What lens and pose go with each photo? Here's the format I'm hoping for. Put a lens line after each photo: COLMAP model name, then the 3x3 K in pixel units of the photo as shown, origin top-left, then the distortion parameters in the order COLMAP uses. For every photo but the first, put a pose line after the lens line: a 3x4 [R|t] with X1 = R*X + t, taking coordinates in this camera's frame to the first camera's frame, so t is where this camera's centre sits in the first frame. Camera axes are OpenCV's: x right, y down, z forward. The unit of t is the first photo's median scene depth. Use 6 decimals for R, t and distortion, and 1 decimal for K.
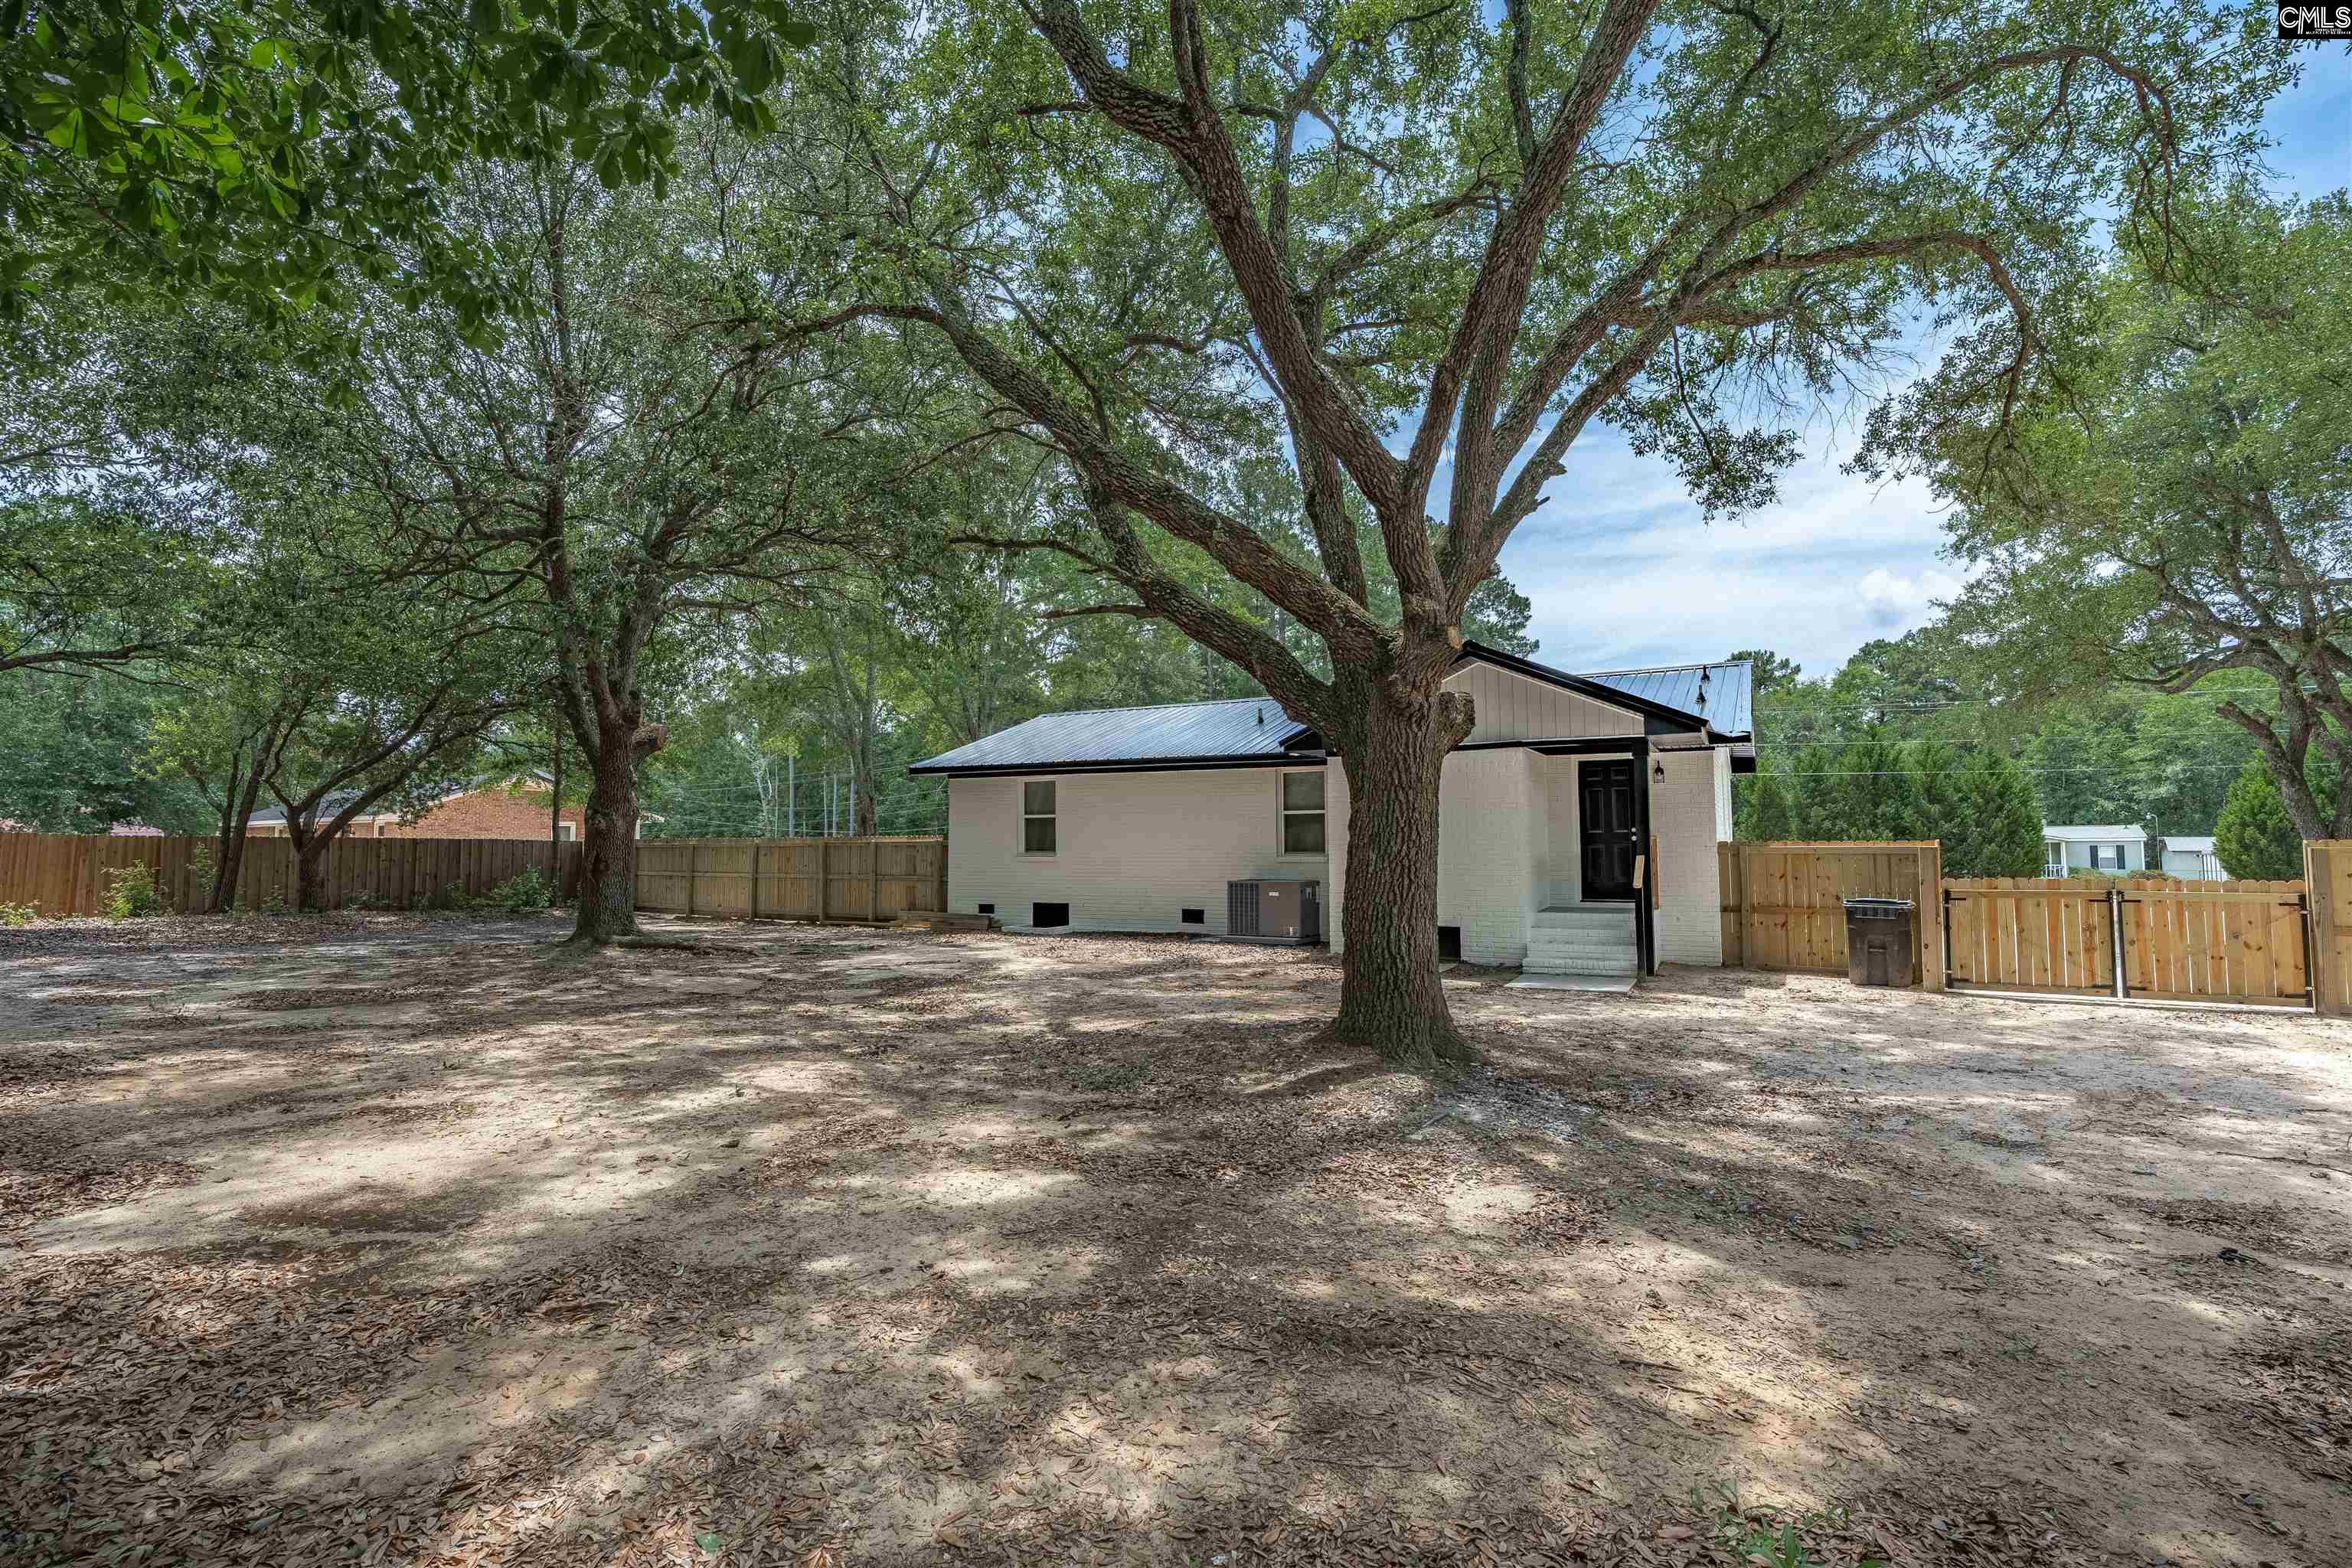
lens RADIAL K [[1098.7, 0, 1177.4], [0, 1098.7, 784.4], [0, 0, 1]] dist [-0.012183, -0.000191]
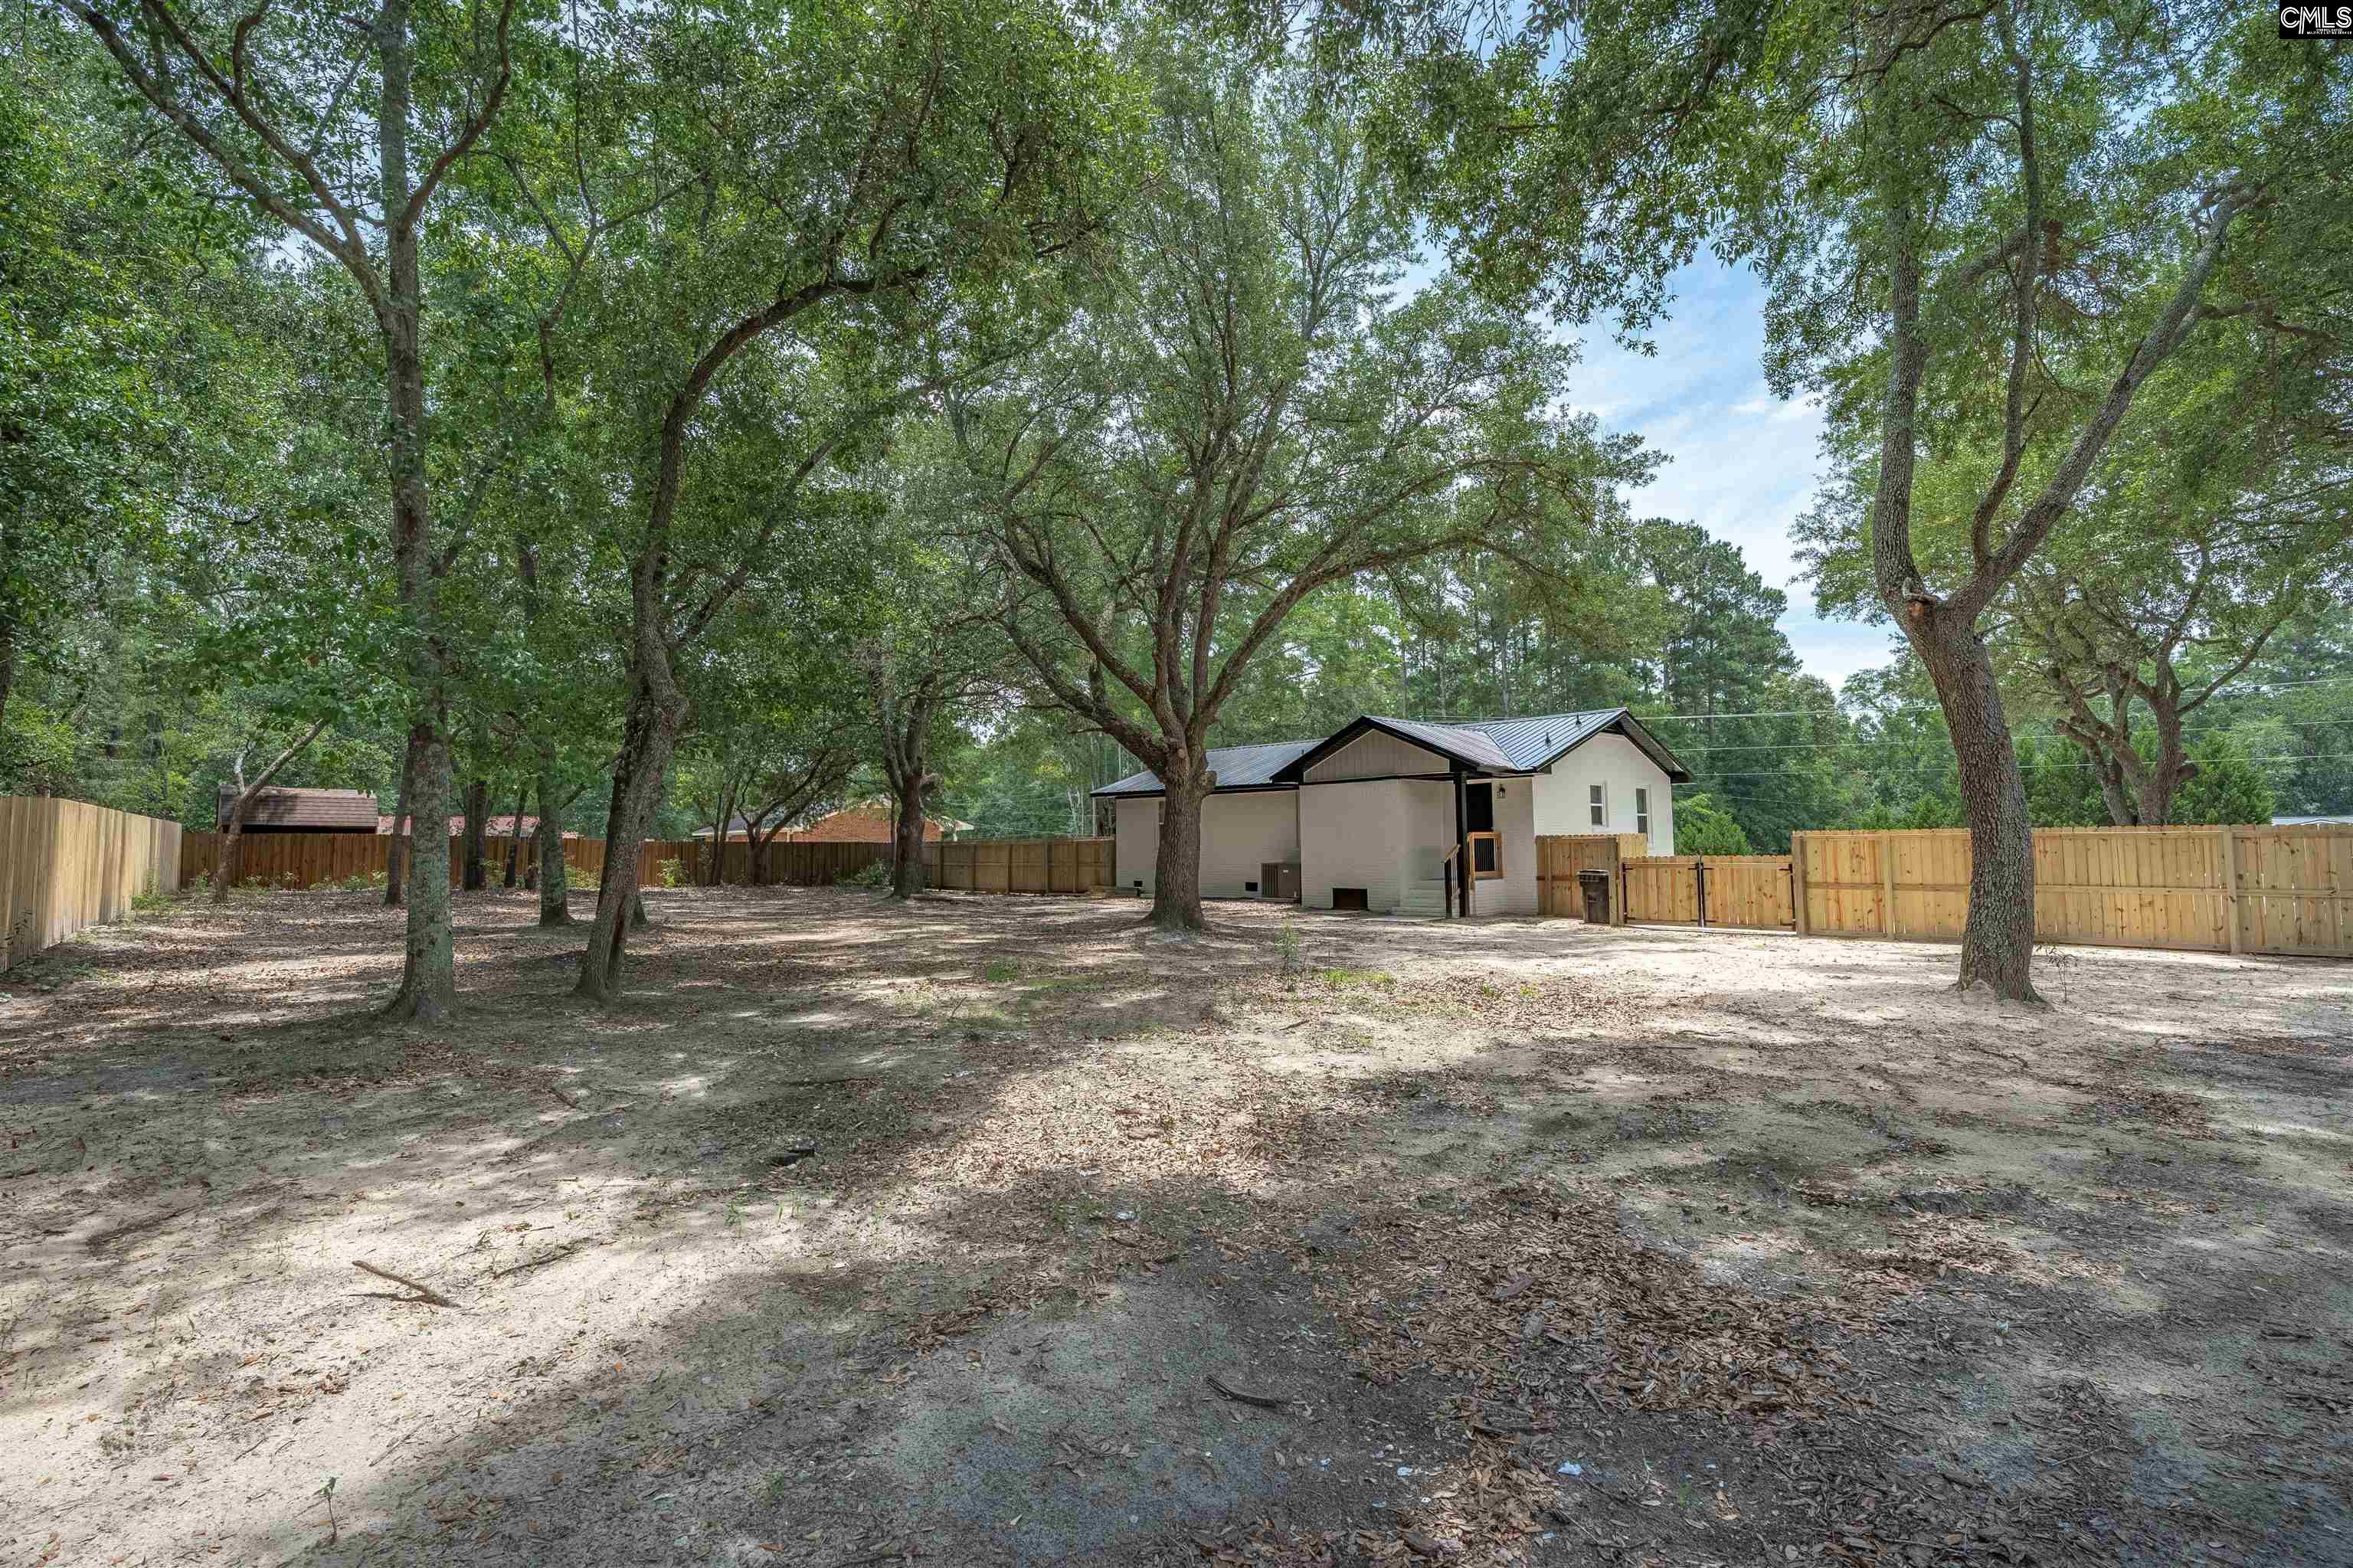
lens RADIAL K [[1099.2, 0, 1177.7], [0, 1099.2, 783.0], [0, 0, 1]] dist [-0.012183, -0.000191]
pose [[0.960103, -0.022915, -0.278706, 0.304671], [0.022709, 0.999734, -0.003969, -0.019741], [0.278723, -0.002518, 0.960368, -0.452876]]
